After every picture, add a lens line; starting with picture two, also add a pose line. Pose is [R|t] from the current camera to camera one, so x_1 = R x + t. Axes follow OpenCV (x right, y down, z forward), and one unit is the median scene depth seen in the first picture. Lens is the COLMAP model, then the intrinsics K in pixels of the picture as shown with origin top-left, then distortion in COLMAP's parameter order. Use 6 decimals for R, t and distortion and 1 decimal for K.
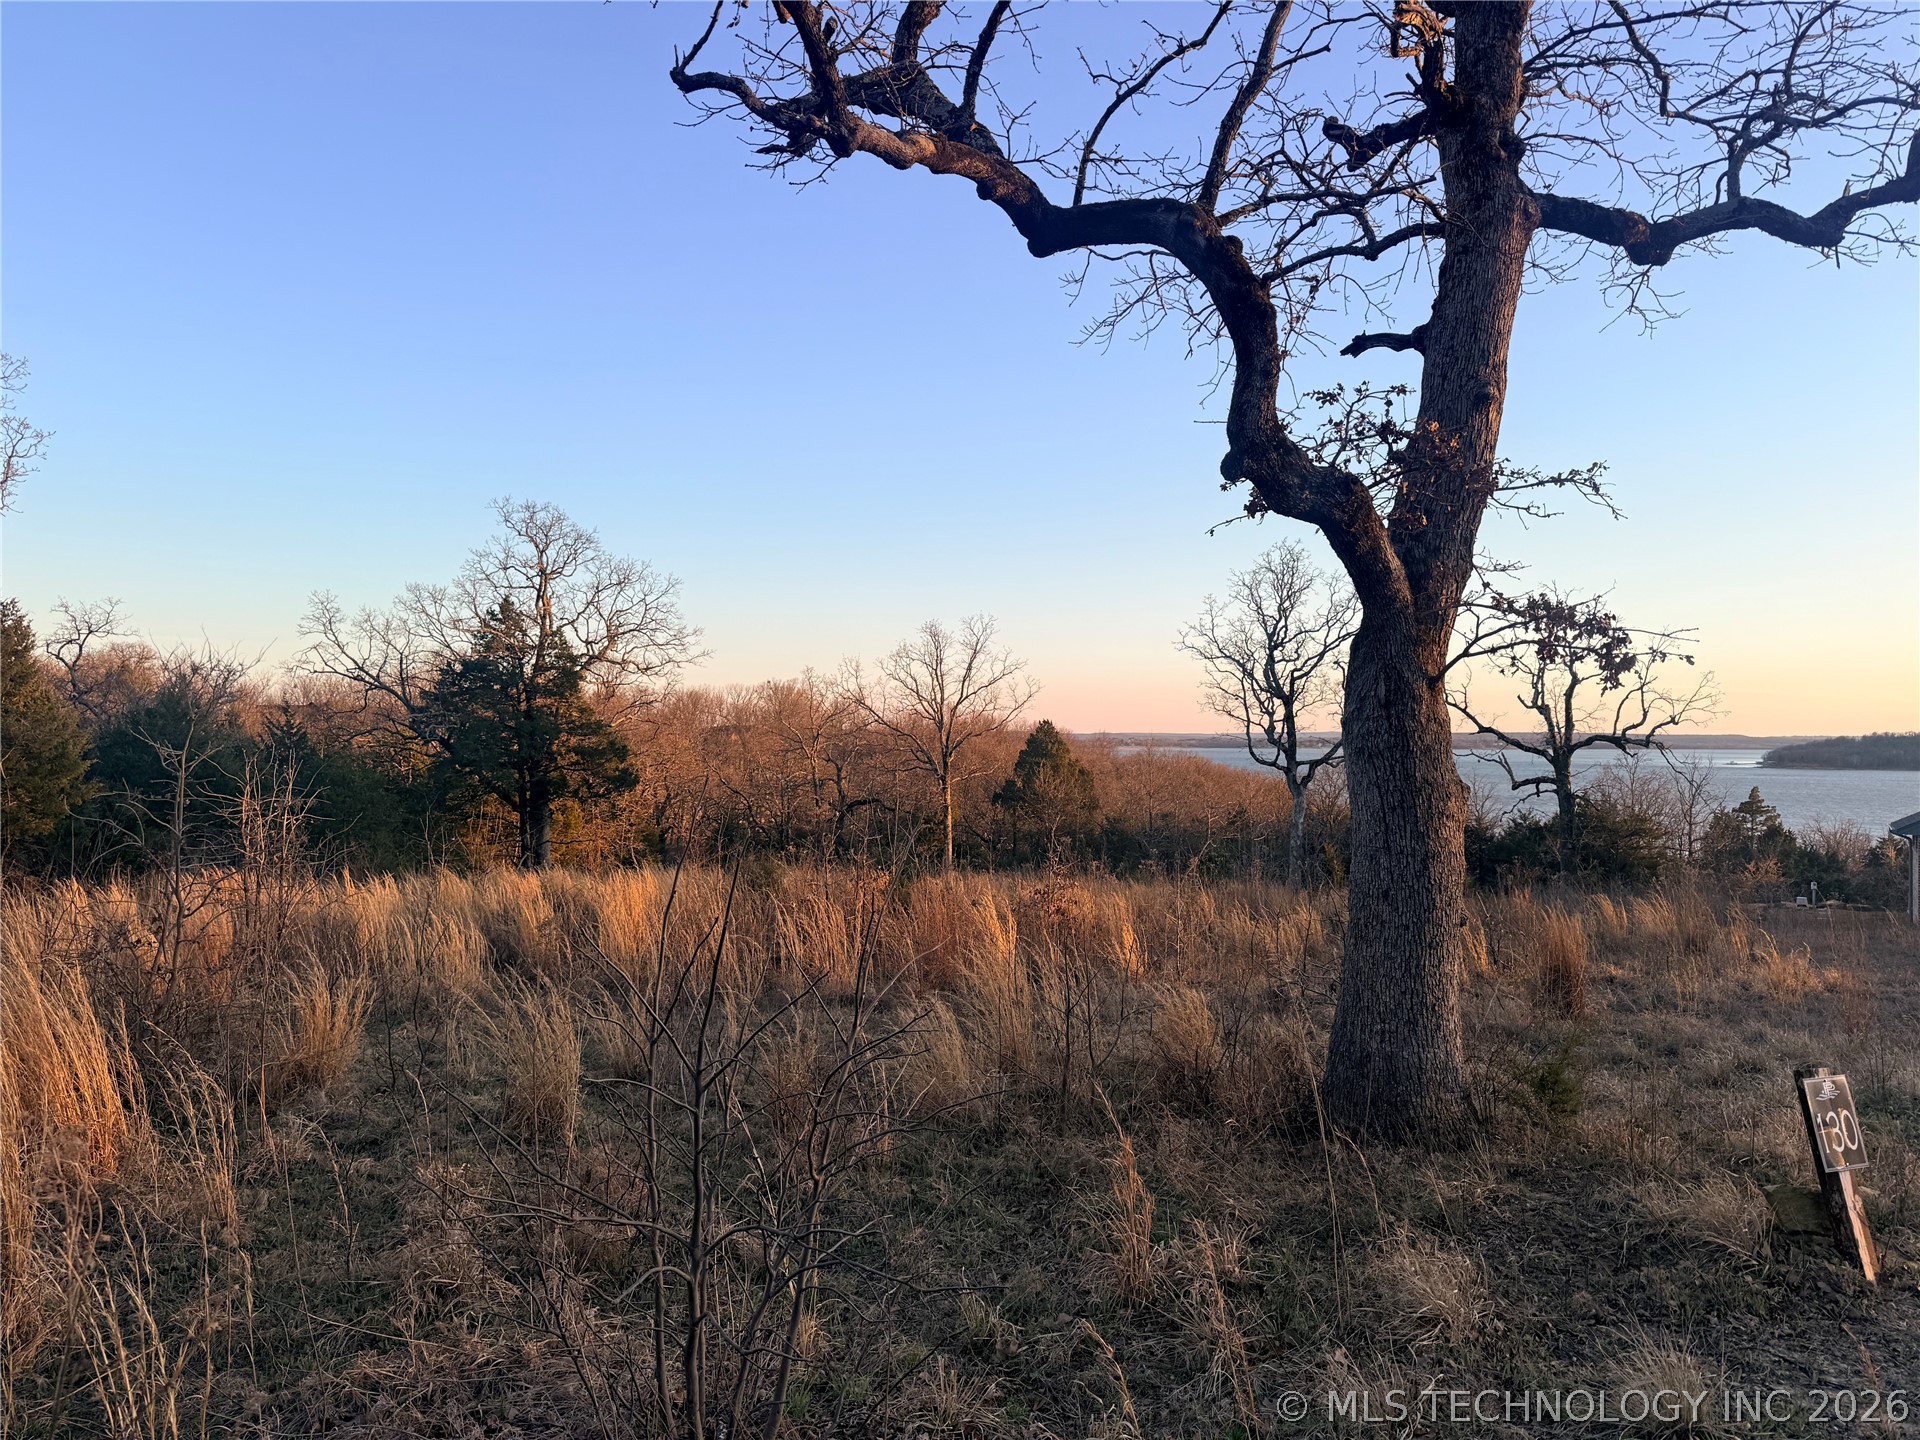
lens RADIAL K [[1320.5, 0, 965.2], [0, 1320.5, 722.0], [0, 0, 1]] dist [0.118953, -0.181913]
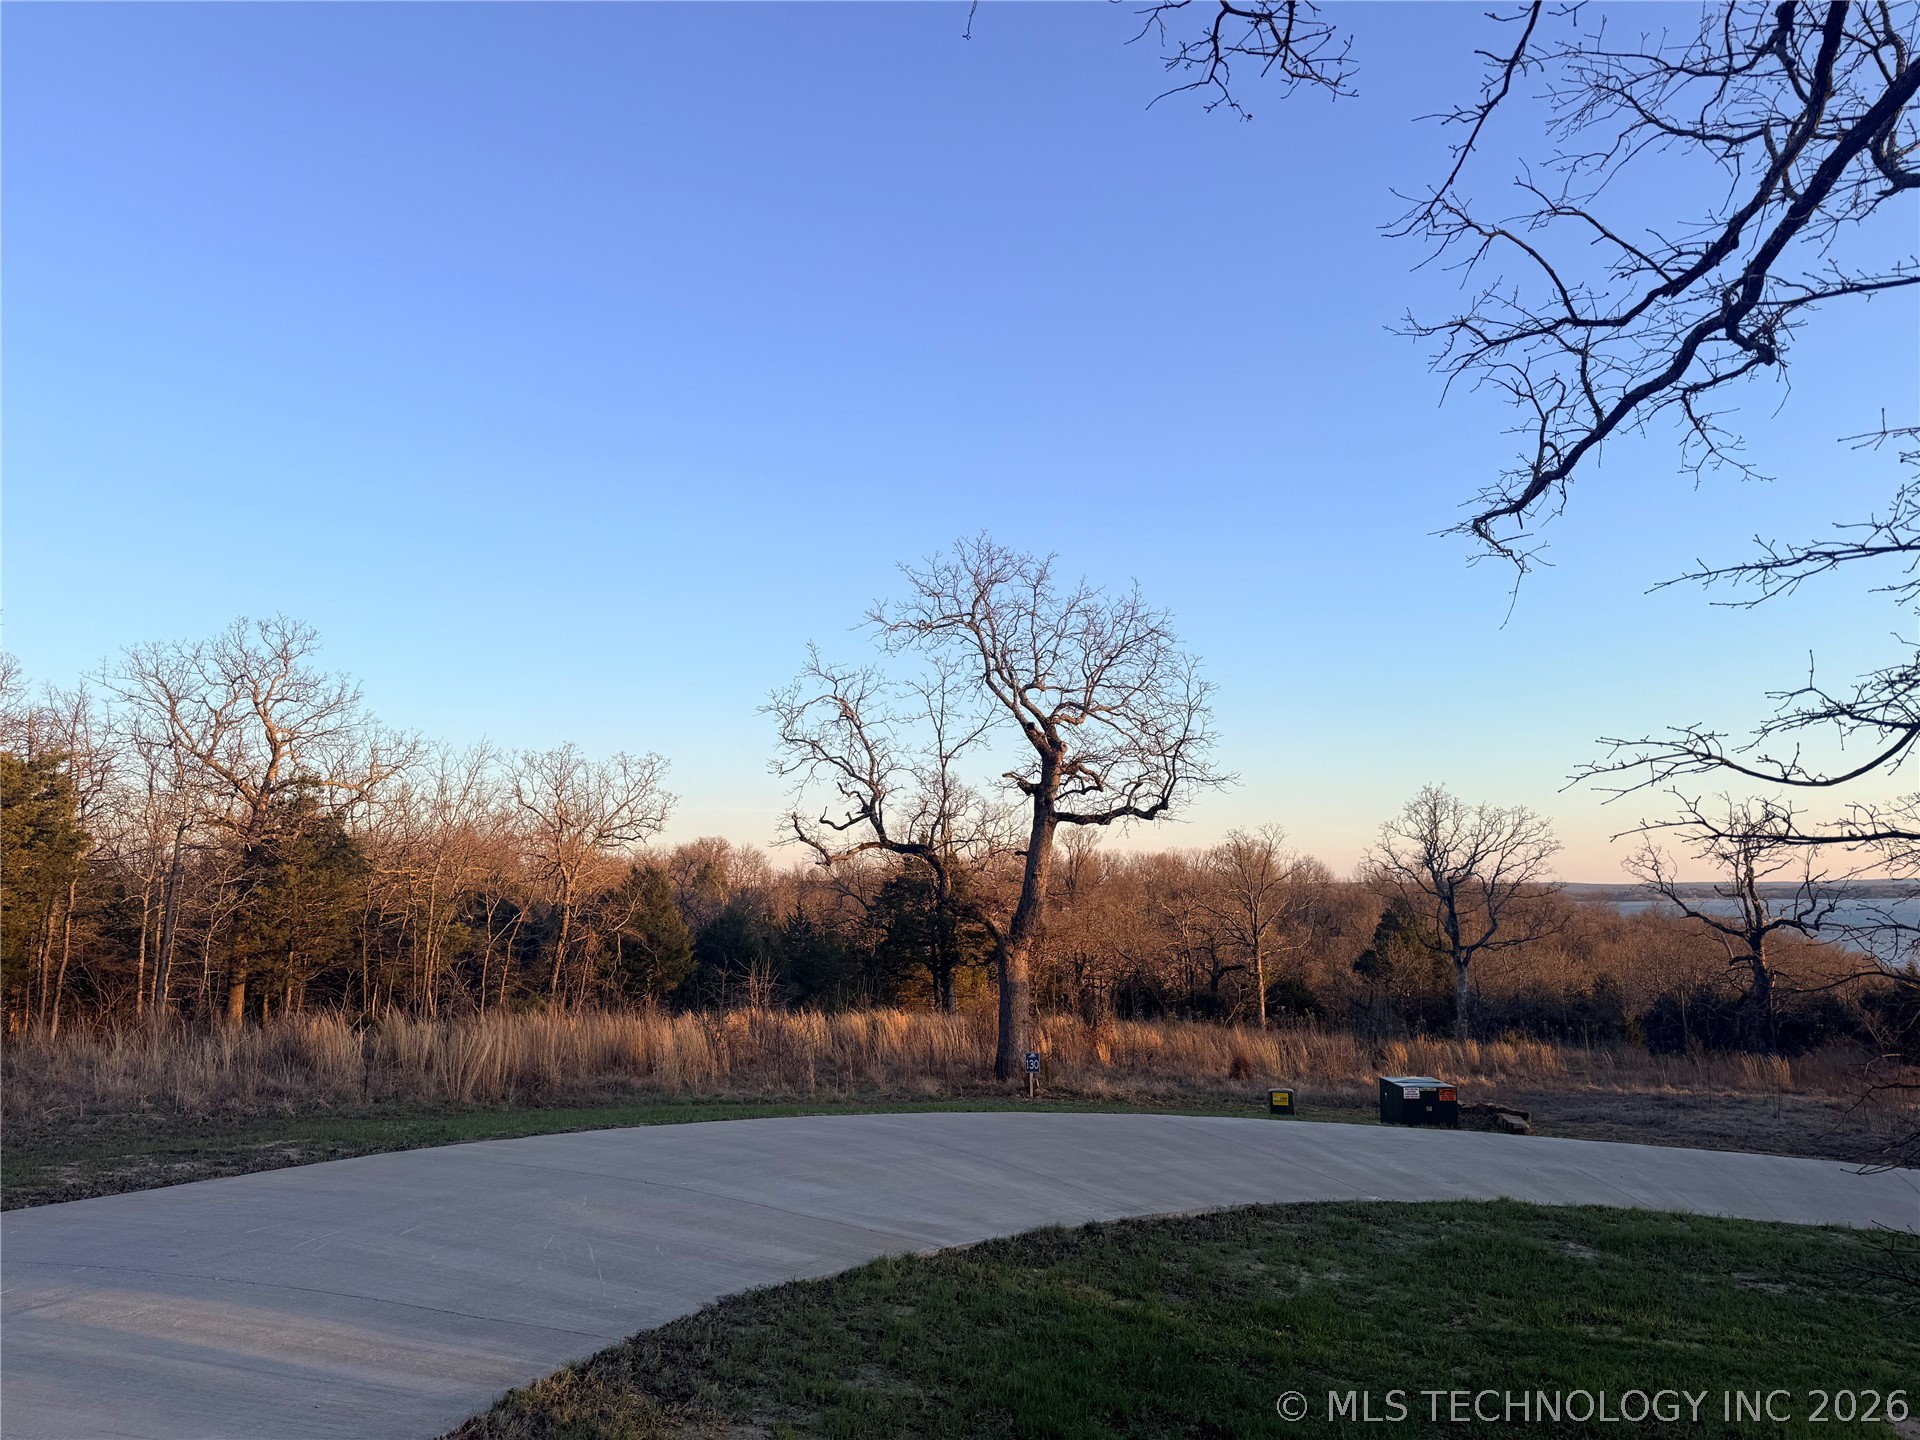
lens RADIAL K [[1321.2, 0, 960.0], [0, 1321.2, 720.0], [0, 0, 1]] dist [0.117470, -0.179429]
pose [[0.931367, -0.061312, -0.358882, 0.282267], [0.018772, 0.992494, -0.120843, -0.042539], [0.363598, 0.105812, 0.925527, -0.456253]]
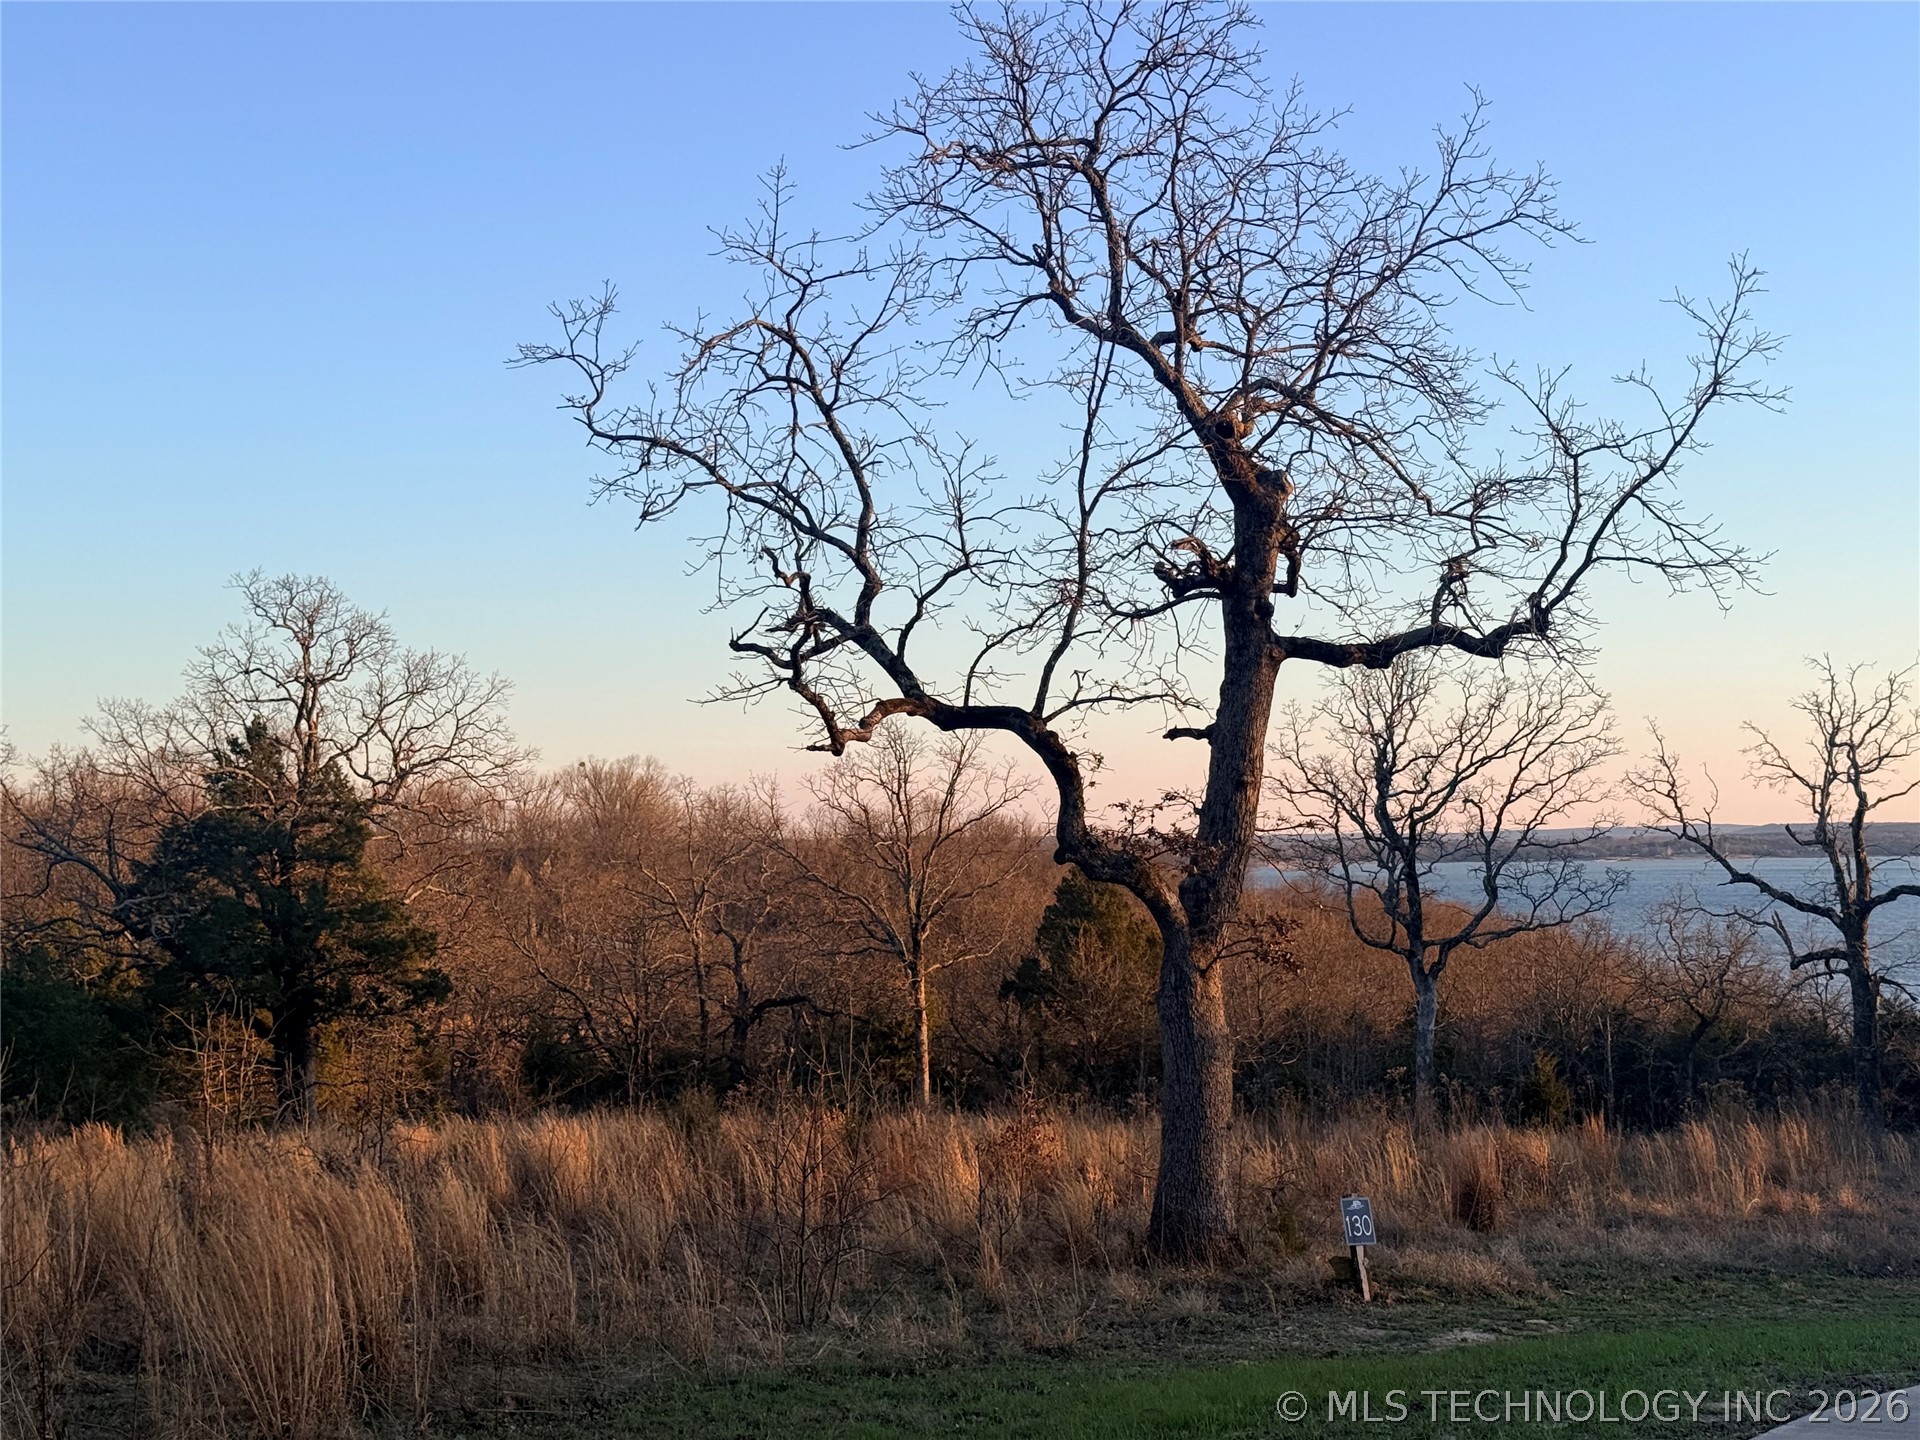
lens RADIAL K [[2646.6, 0, 982.2], [0, 2646.6, 724.6], [0, 0, 1]] dist [0.127543, -0.098515]
pose [[0.999747, -0.021017, 0.008025, 0.012316], [0.021289, 0.999141, -0.035550, -0.038548], [-0.007271, 0.035712, 0.999336, -0.379128]]
